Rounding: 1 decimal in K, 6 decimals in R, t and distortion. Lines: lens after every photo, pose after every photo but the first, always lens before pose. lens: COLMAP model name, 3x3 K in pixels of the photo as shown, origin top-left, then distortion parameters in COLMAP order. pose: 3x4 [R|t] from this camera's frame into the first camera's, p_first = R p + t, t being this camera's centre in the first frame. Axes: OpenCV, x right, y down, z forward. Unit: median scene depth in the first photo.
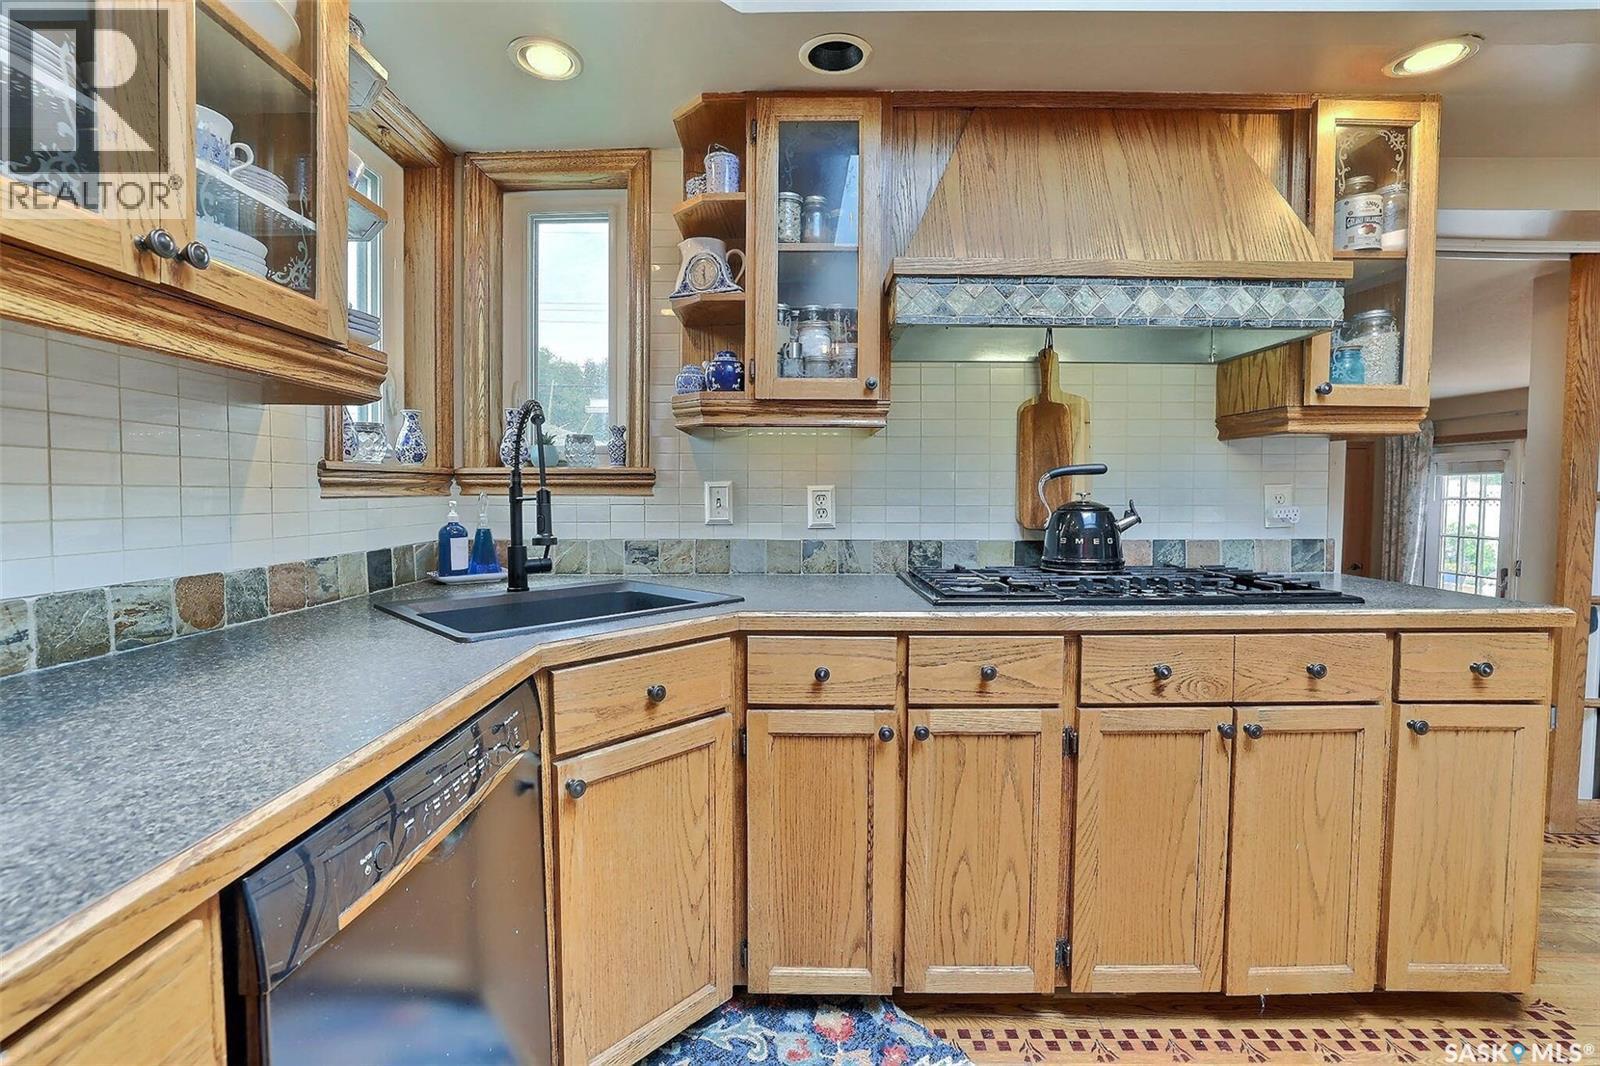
lens RADIAL K [[705.4, 0, 791.4], [0, 705.4, 522.3], [0, 0, 1]] dist [-0.047324, 0.018716]
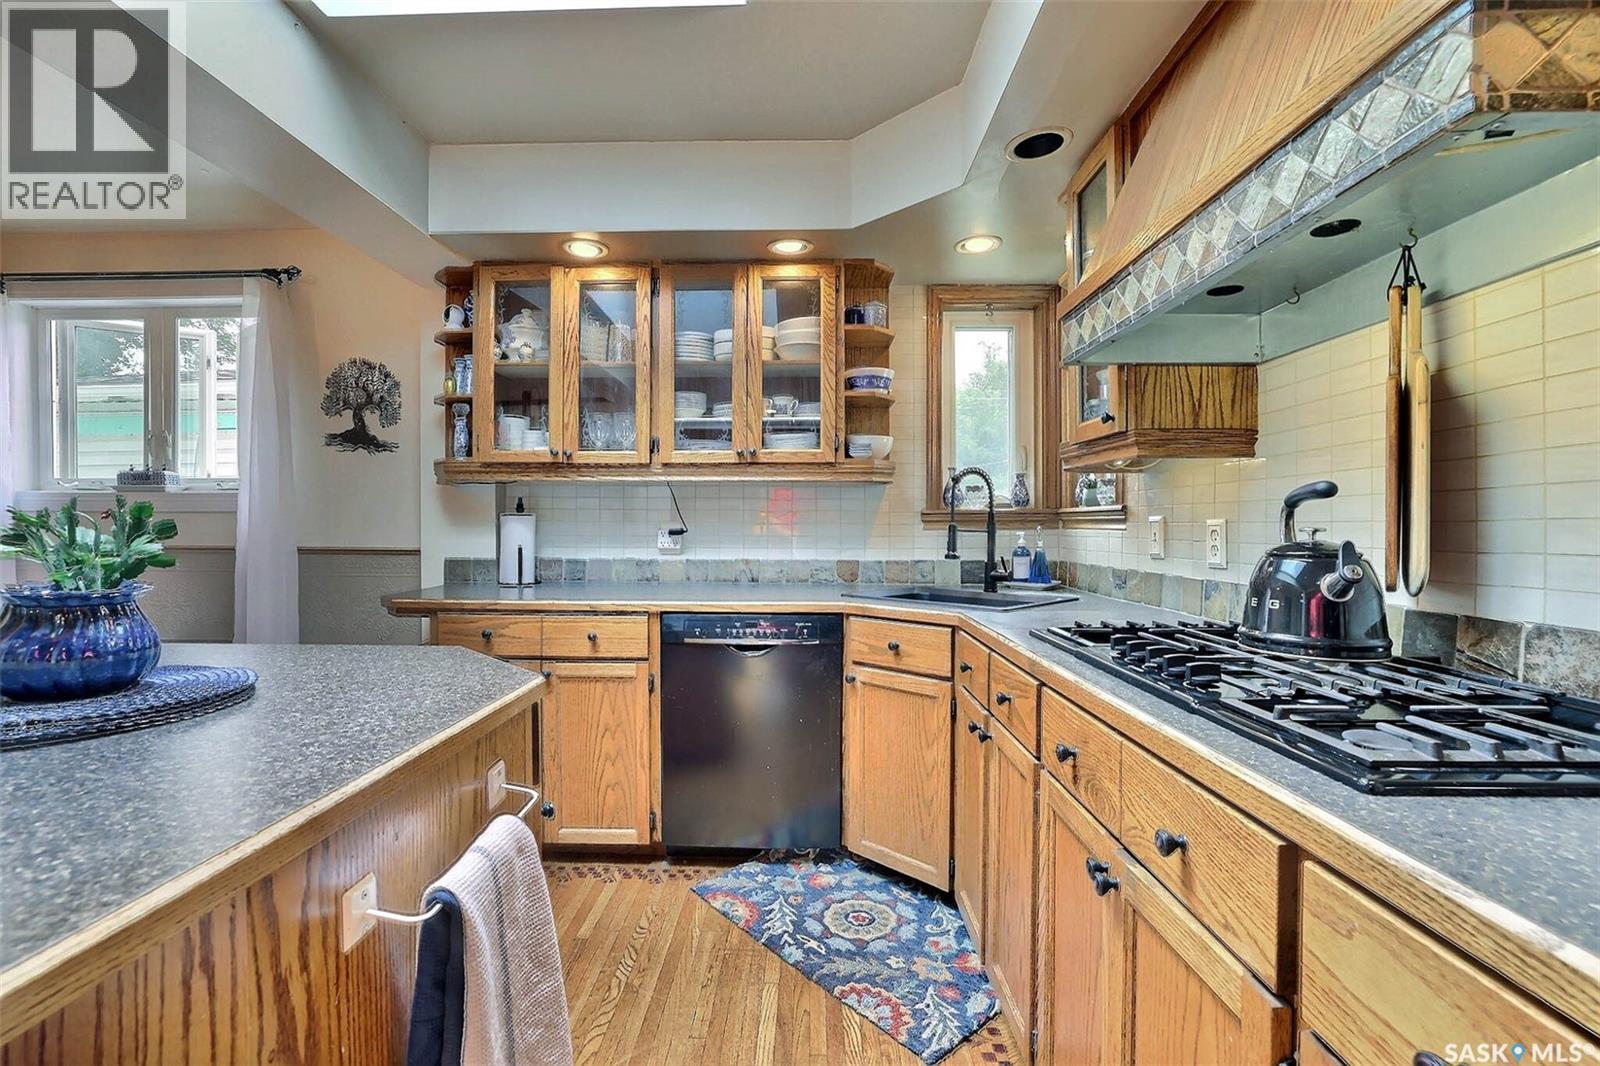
lens RADIAL K [[705.4, 0, 791.4], [0, 705.4, 522.3], [0, 0, 1]] dist [-0.047324, 0.018716]
pose [[-0.023272, -0.006262, -0.999710, 1.107796], [-0.043481, 0.999040, -0.005245, -0.024070], [0.998783, 0.043346, -0.023522, 0.579533]]
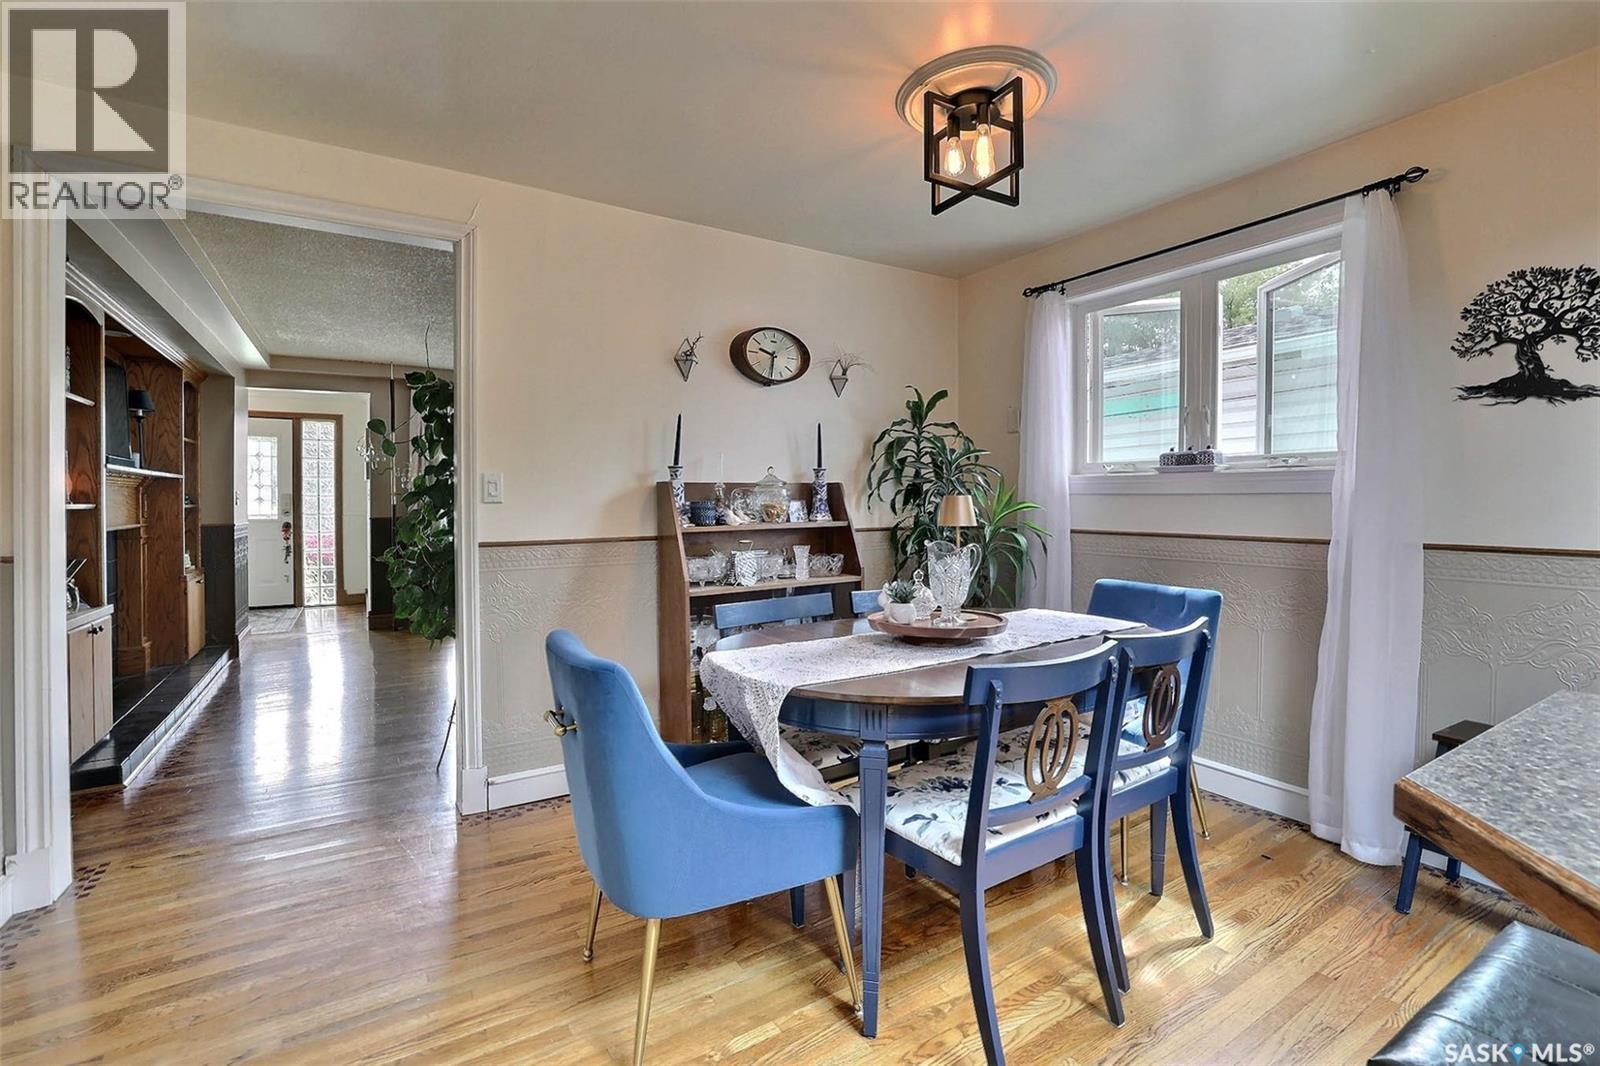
lens RADIAL K [[705.4, 0, 791.4], [0, 705.4, 522.3], [0, 0, 1]] dist [-0.047324, 0.018716]
pose [[-0.846302, 0.022402, -0.532232, 1.104675], [-0.019288, 0.997172, 0.072641, -0.022947], [0.532354, 0.071742, -0.843476, -0.214521]]
